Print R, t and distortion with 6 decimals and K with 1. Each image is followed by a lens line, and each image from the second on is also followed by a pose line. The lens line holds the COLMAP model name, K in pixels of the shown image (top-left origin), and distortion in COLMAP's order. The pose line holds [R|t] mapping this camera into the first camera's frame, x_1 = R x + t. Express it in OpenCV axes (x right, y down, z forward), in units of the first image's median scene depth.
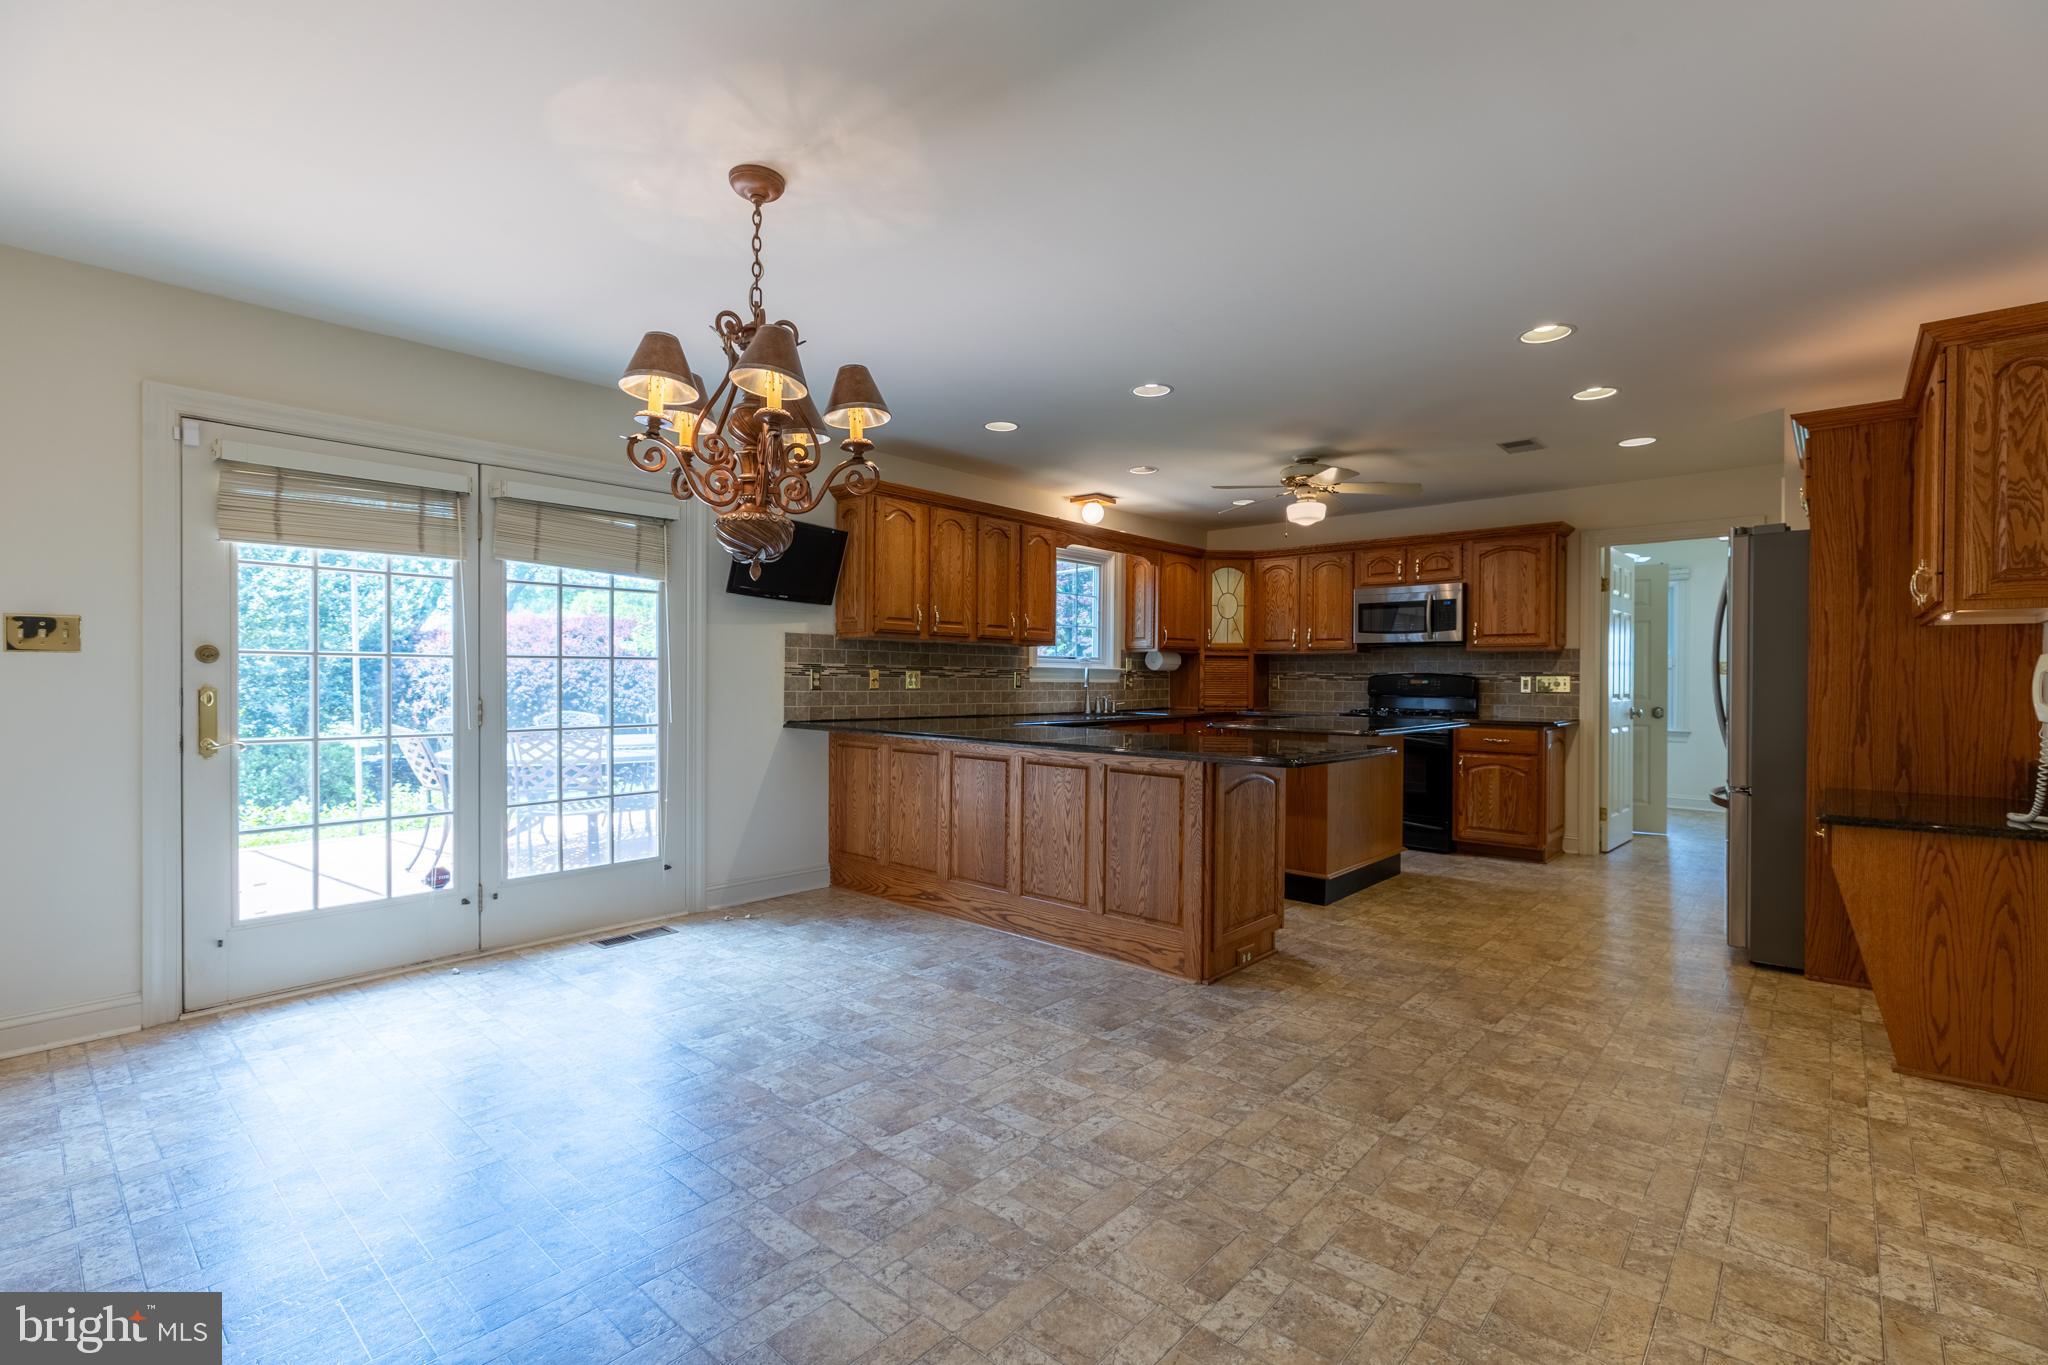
lens RADIAL K [[919.9, 0, 1053.1], [0, 919.9, 677.3], [0, 0, 1]] dist [0.051407, -0.015875]
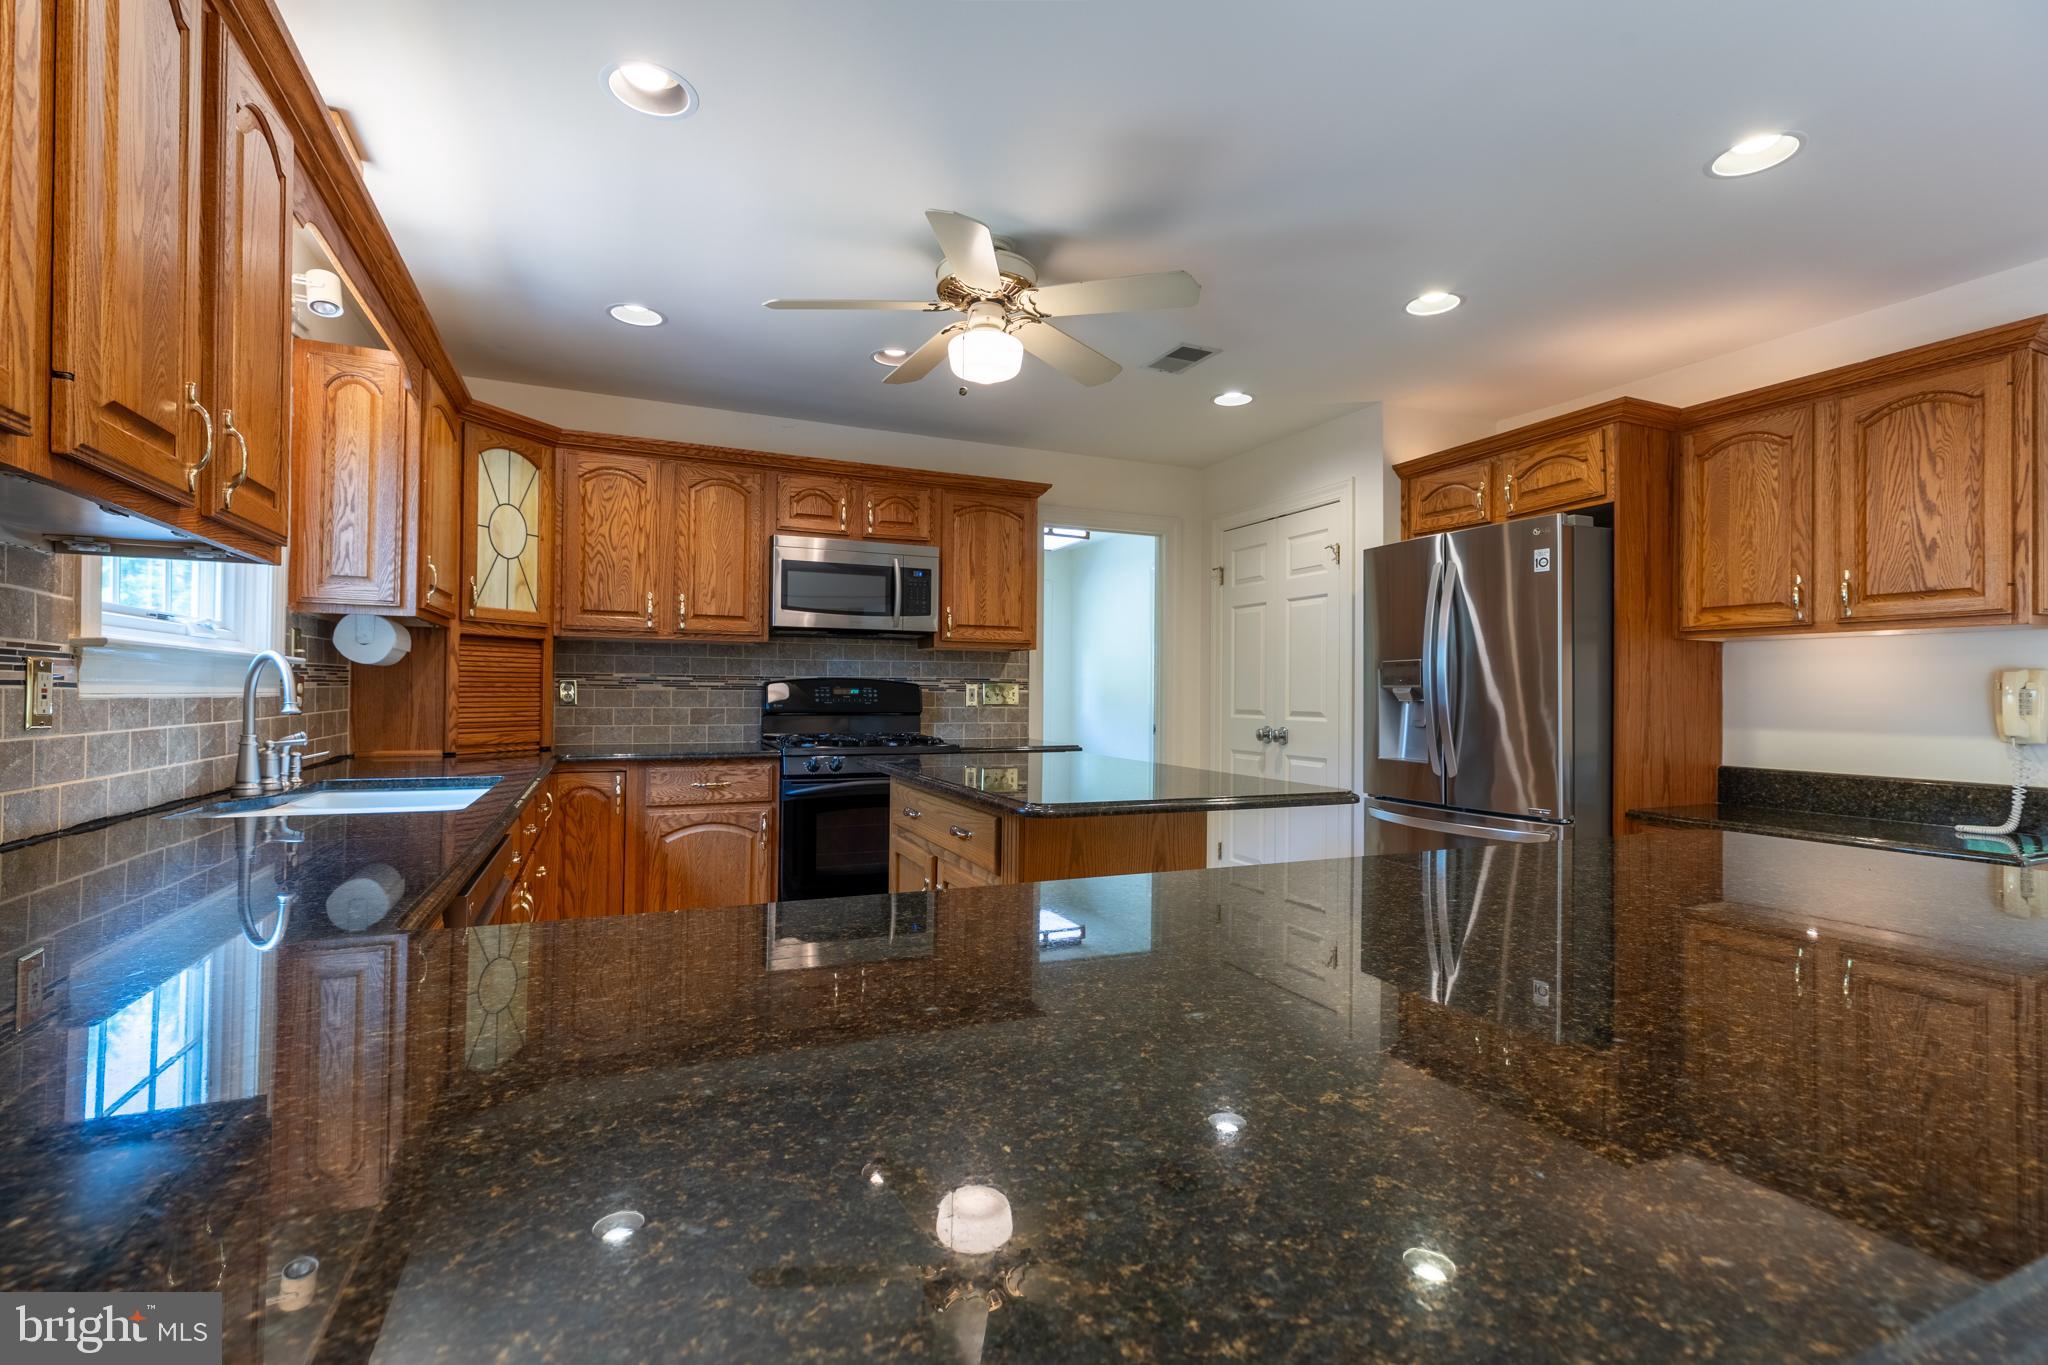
lens RADIAL K [[912.6, 0, 1028.5], [0, 912.6, 681.6], [0, 0, 1]] dist [0.007335, -0.002953]
pose [[0.431251, 0.006518, 0.902209, -0.145322], [-0.005434, 0.999975, -0.004627, 0.000229], [-0.902216, -0.002907, 0.431275, 0.686406]]
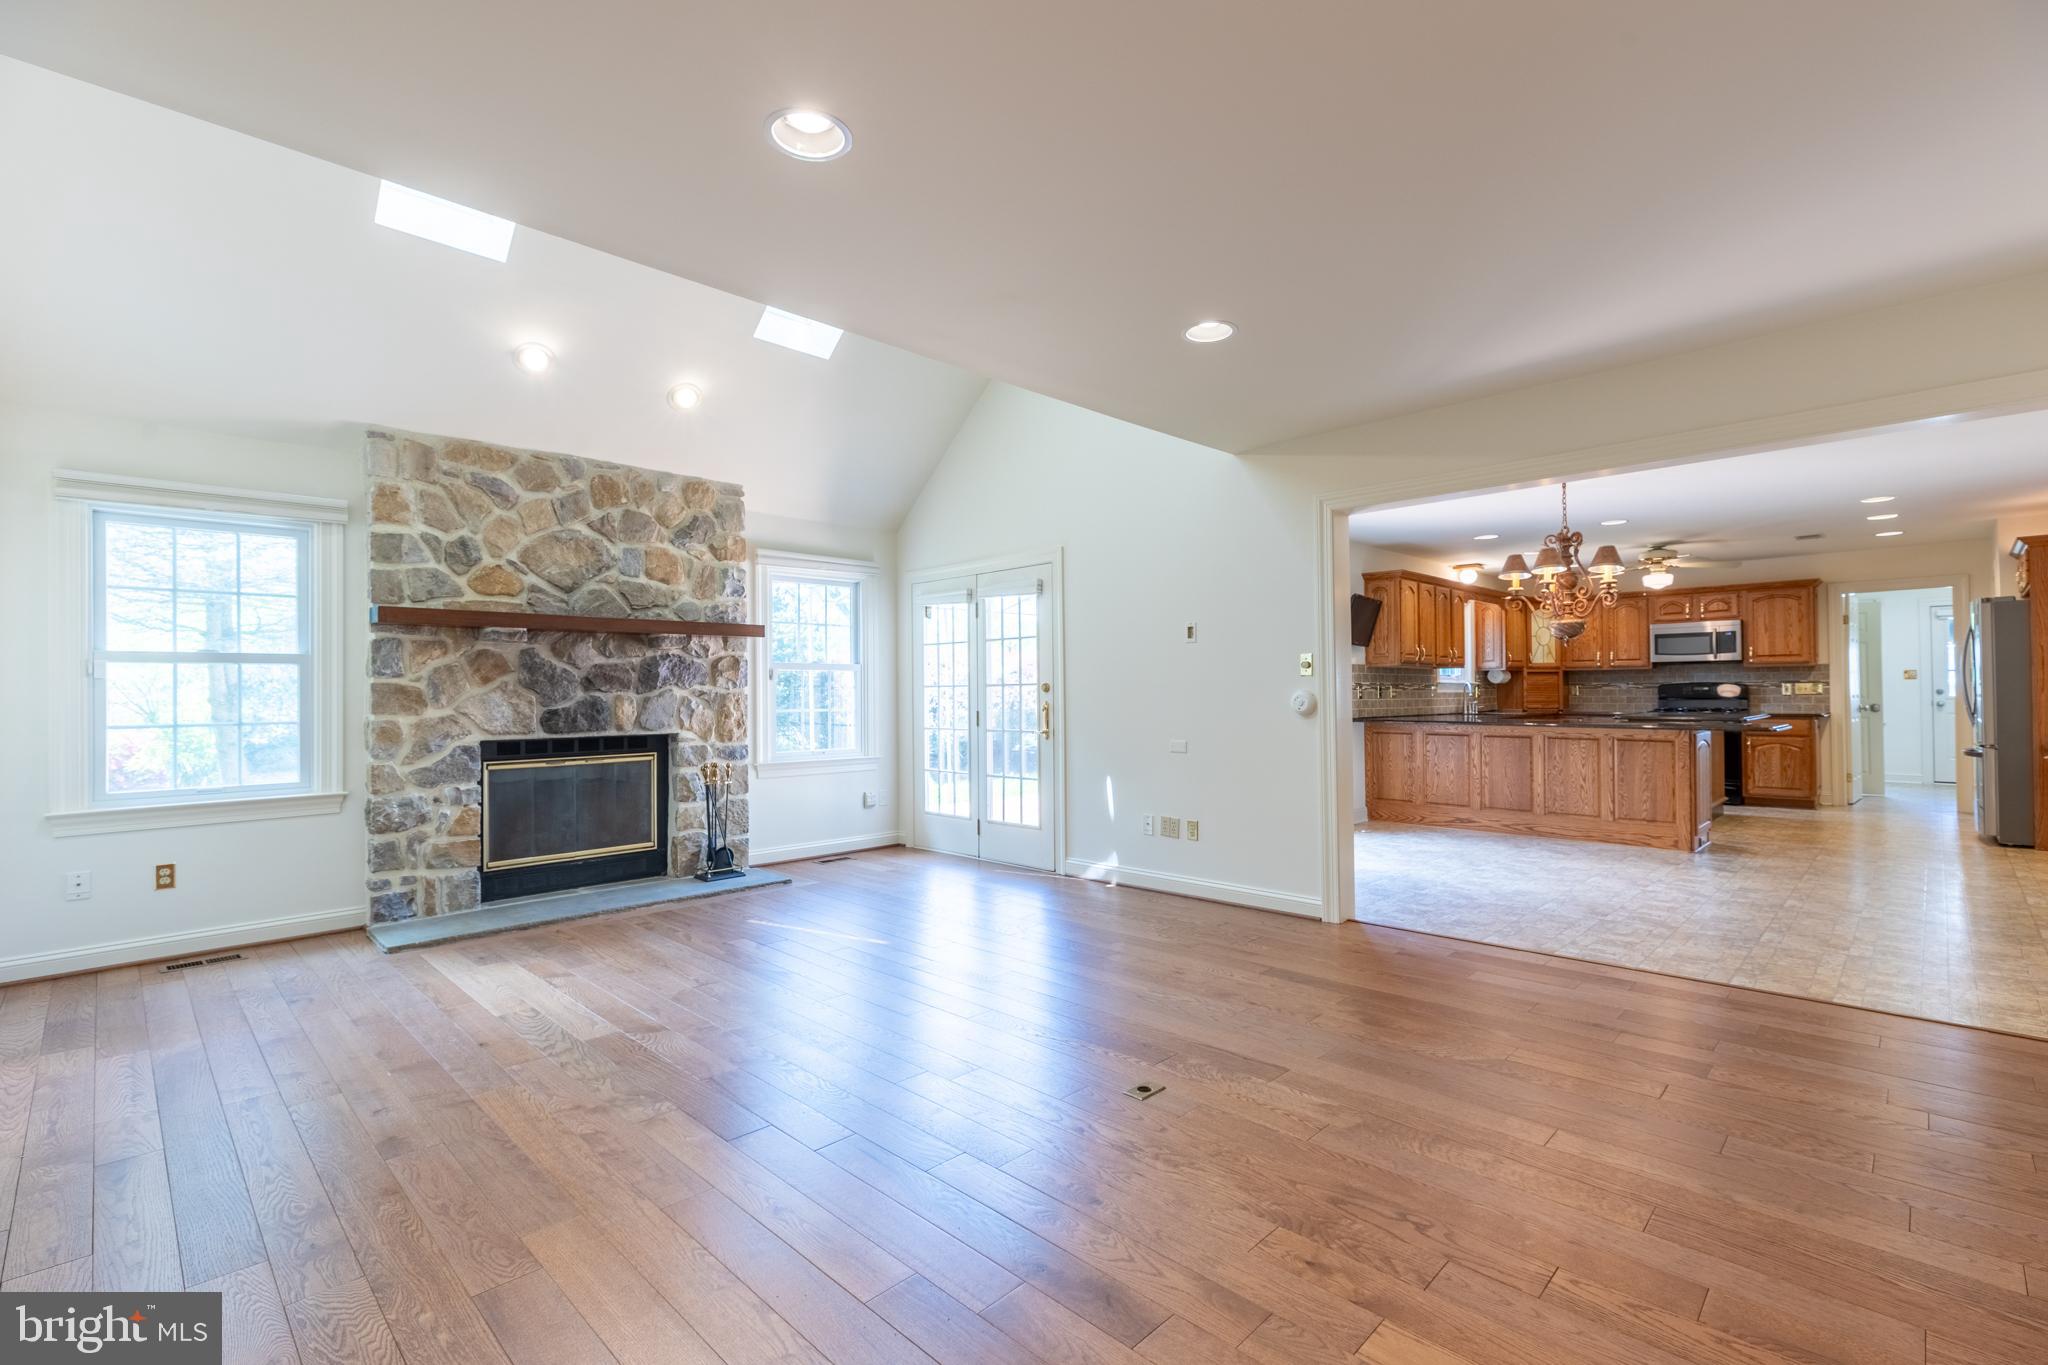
lens RADIAL K [[917.7, 0, 1032.4], [0, 917.7, 682.2], [0, 0, 1]] dist [0.002240, 0.000233]
pose [[0.996982, -0.016096, -0.075942, -0.584954], [0.015250, 0.999815, -0.011711, -0.004612], [0.076117, 0.010518, 0.997043, -0.541178]]
